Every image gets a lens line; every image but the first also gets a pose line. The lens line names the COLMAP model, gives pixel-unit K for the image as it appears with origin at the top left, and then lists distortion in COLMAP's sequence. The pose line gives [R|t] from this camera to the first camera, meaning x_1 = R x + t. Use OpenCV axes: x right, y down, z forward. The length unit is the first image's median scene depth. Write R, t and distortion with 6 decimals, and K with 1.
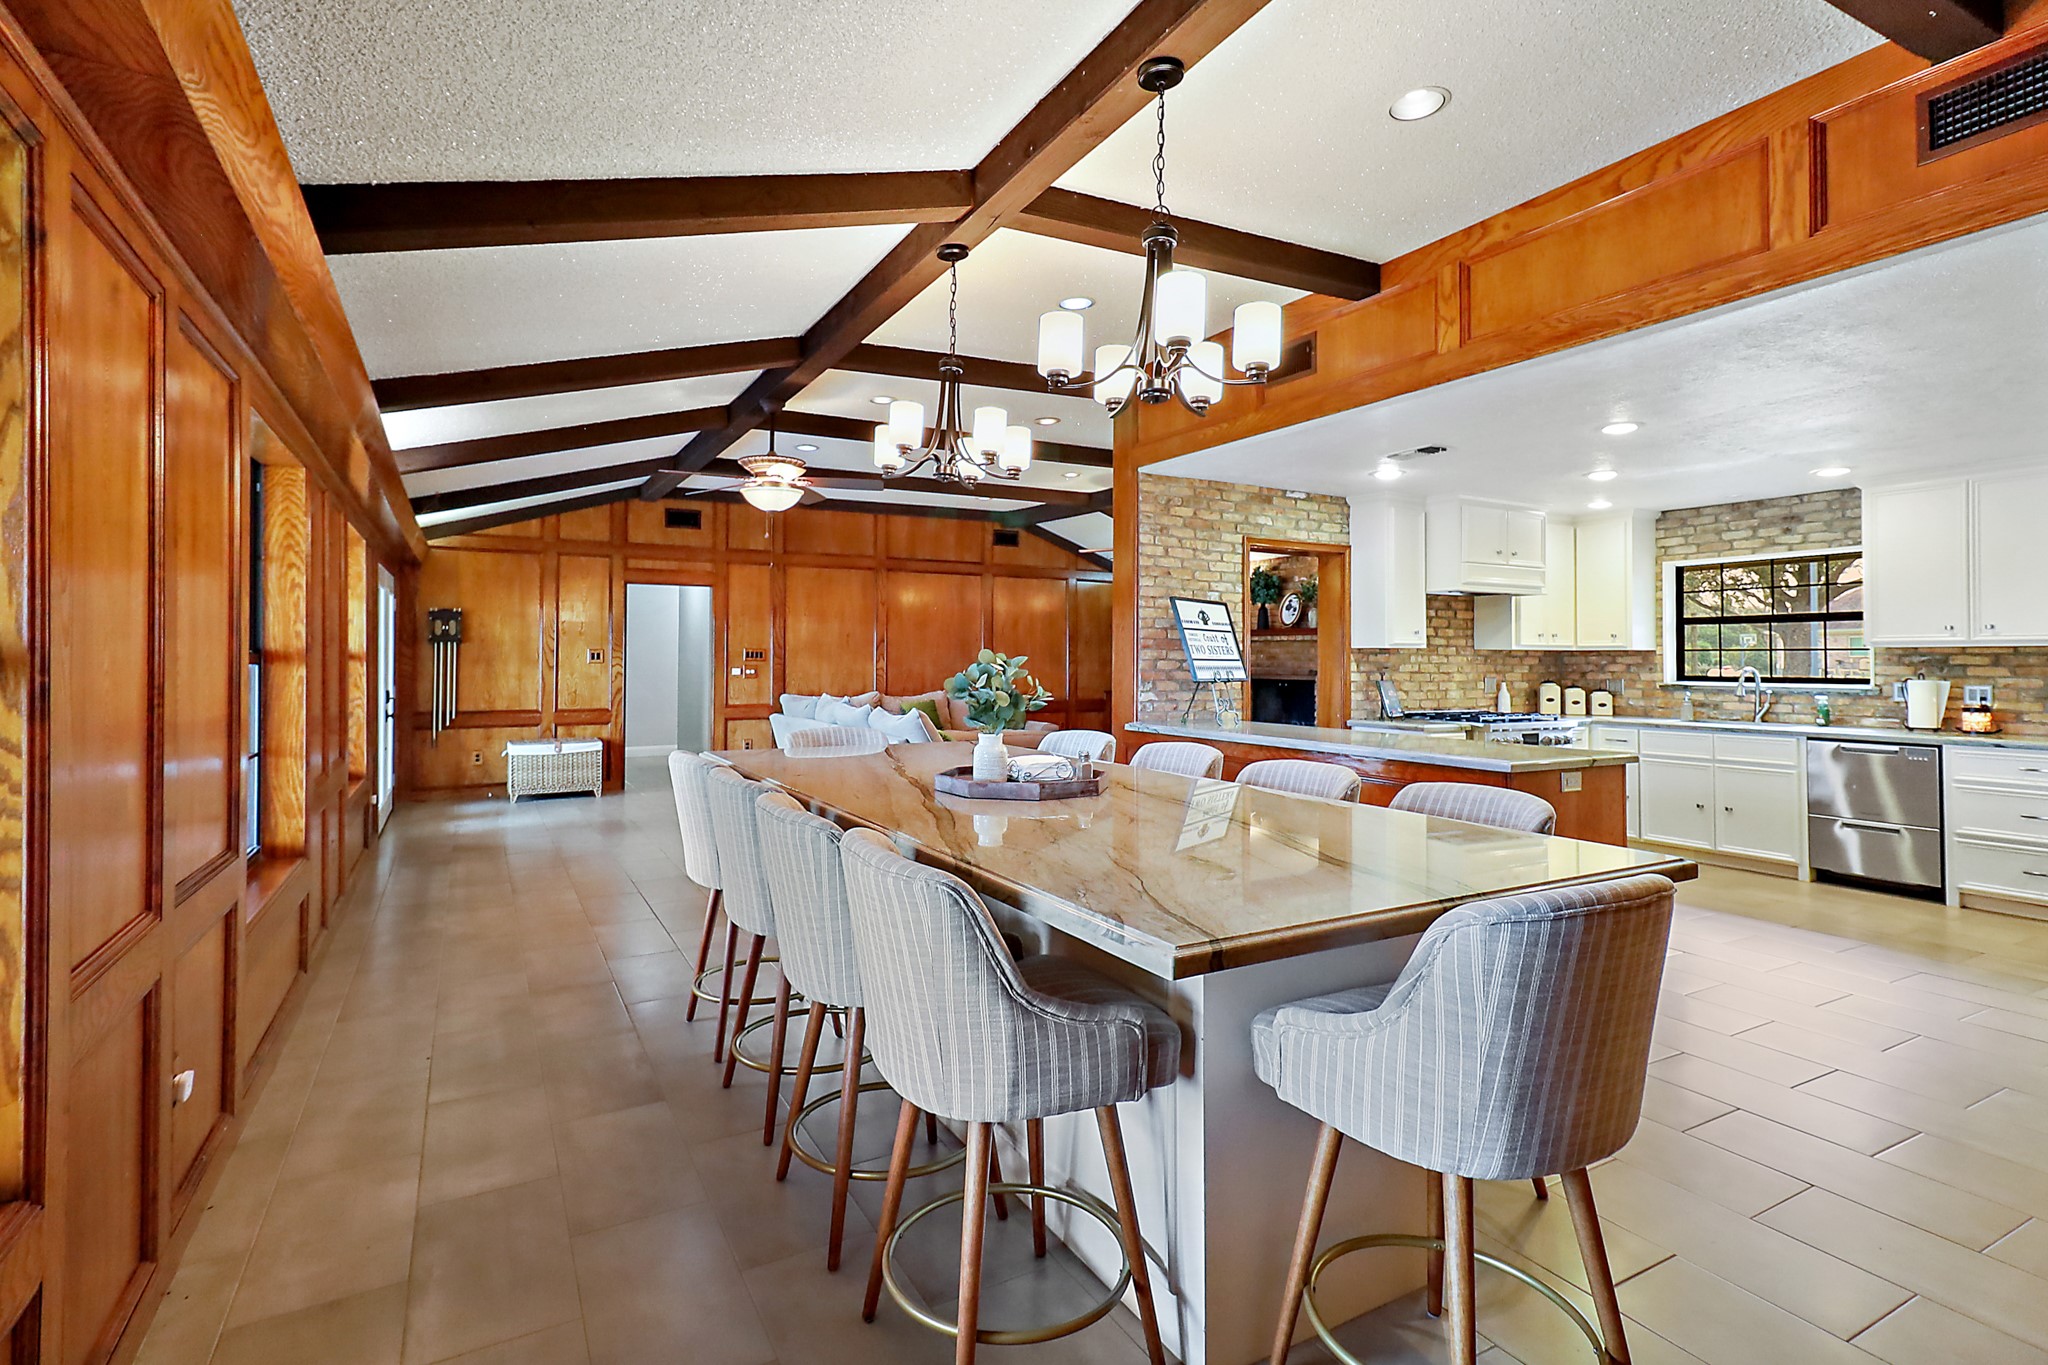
lens RADIAL K [[979.1, 0, 1006.1], [0, 979.1, 646.6], [0, 0, 1]] dist [0.013634, 0.000268]
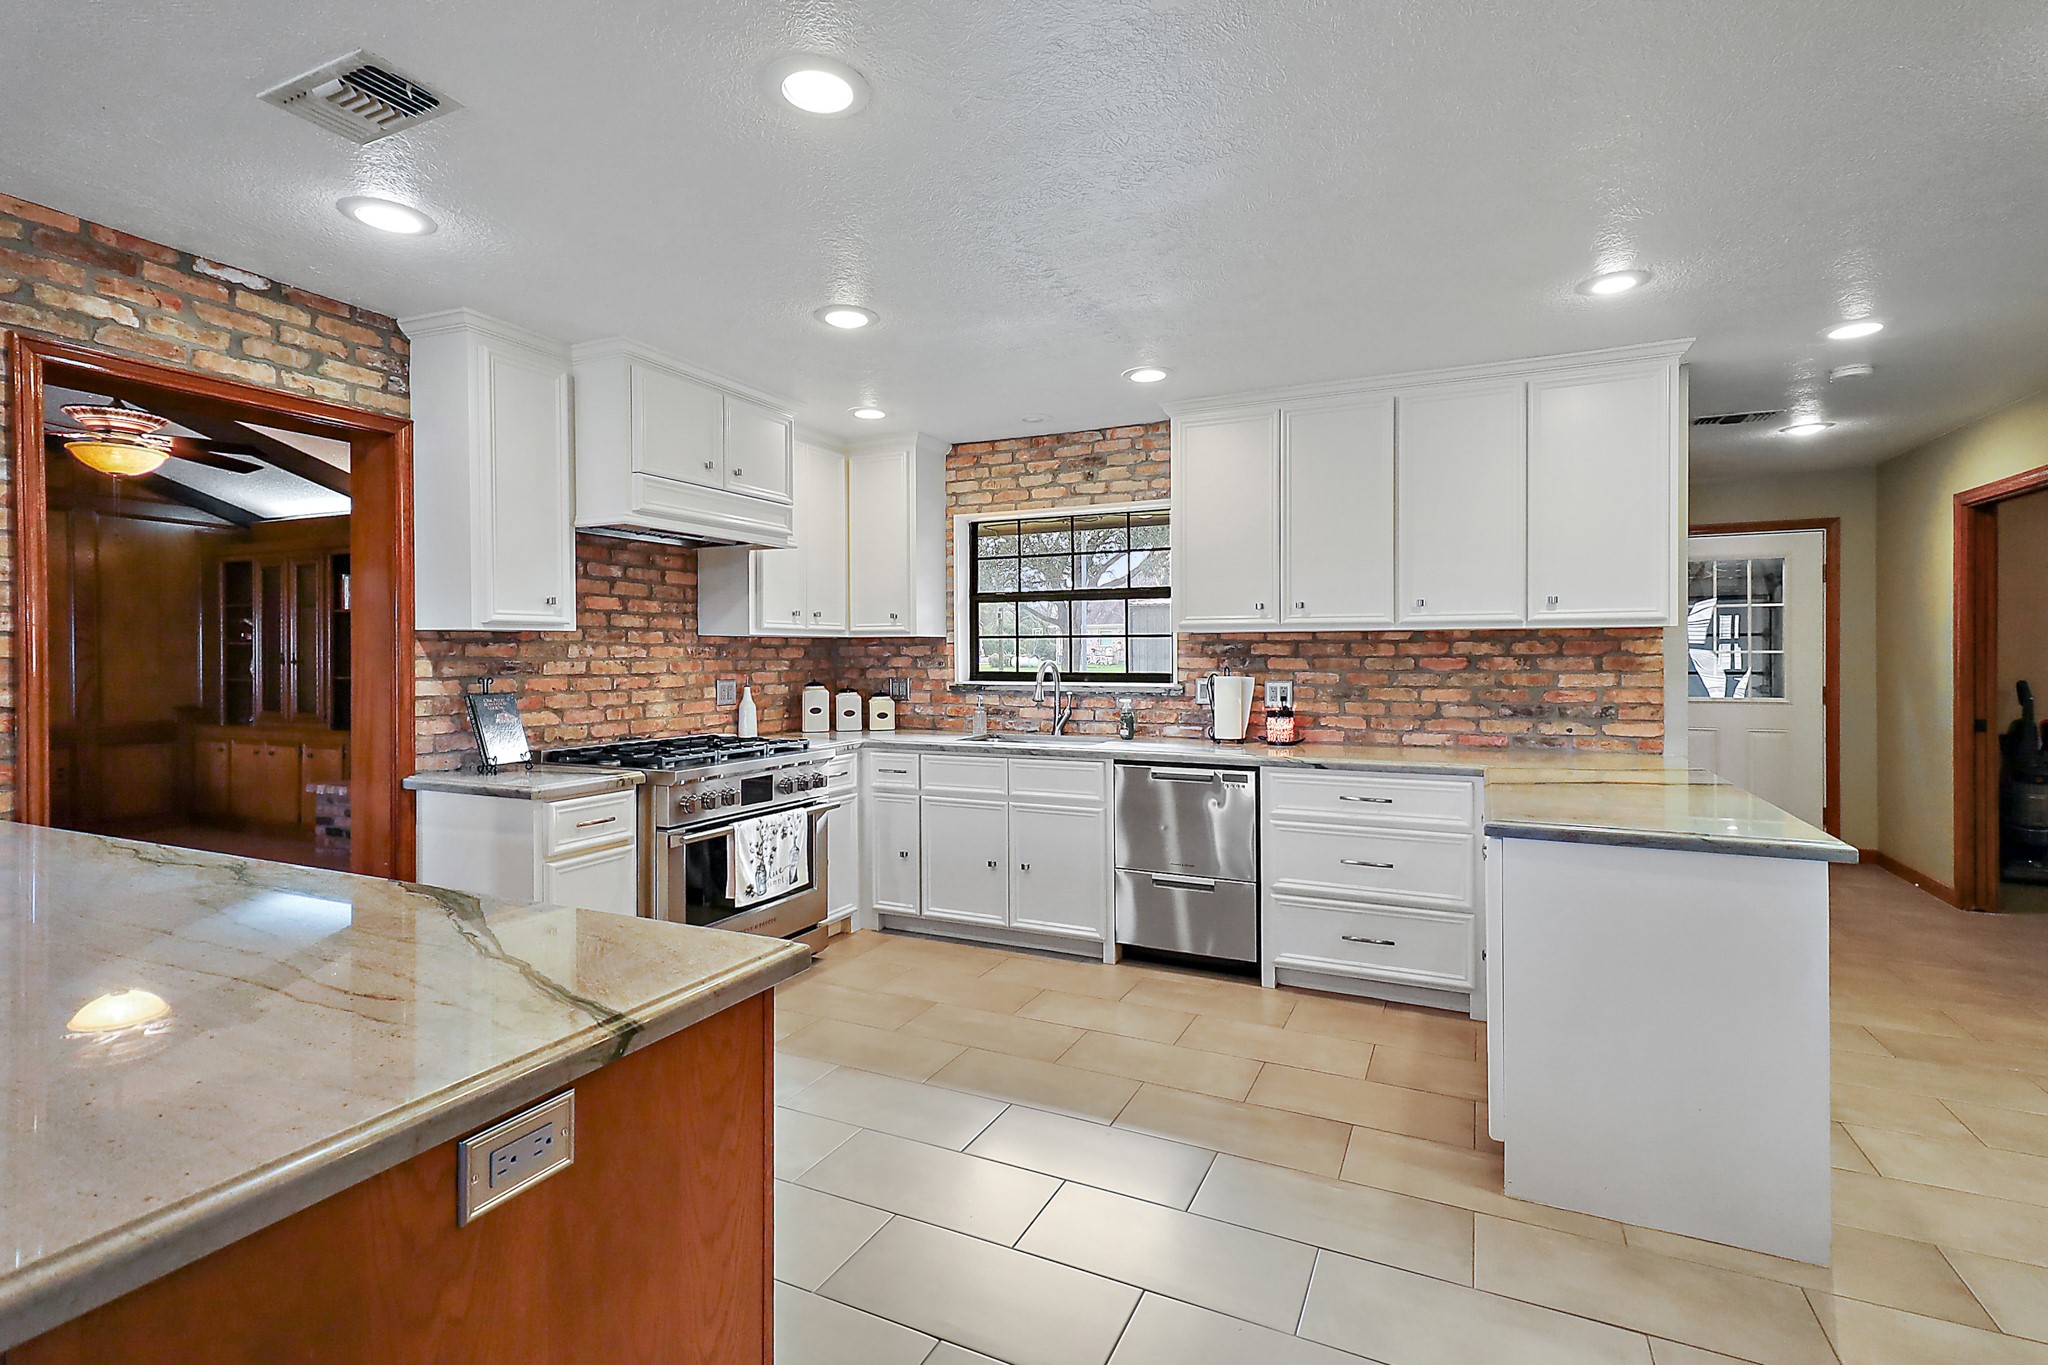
lens RADIAL K [[979.1, 0, 1021.8], [0, 979.1, 662.3], [0, 0, 1]] dist [0.013634, 0.000268]
pose [[0.808931, -0.012121, 0.587779, 0.301279], [-0.002924, 0.999692, 0.024640, 0.004416], [-0.587896, -0.021651, 0.808646, 0.412189]]
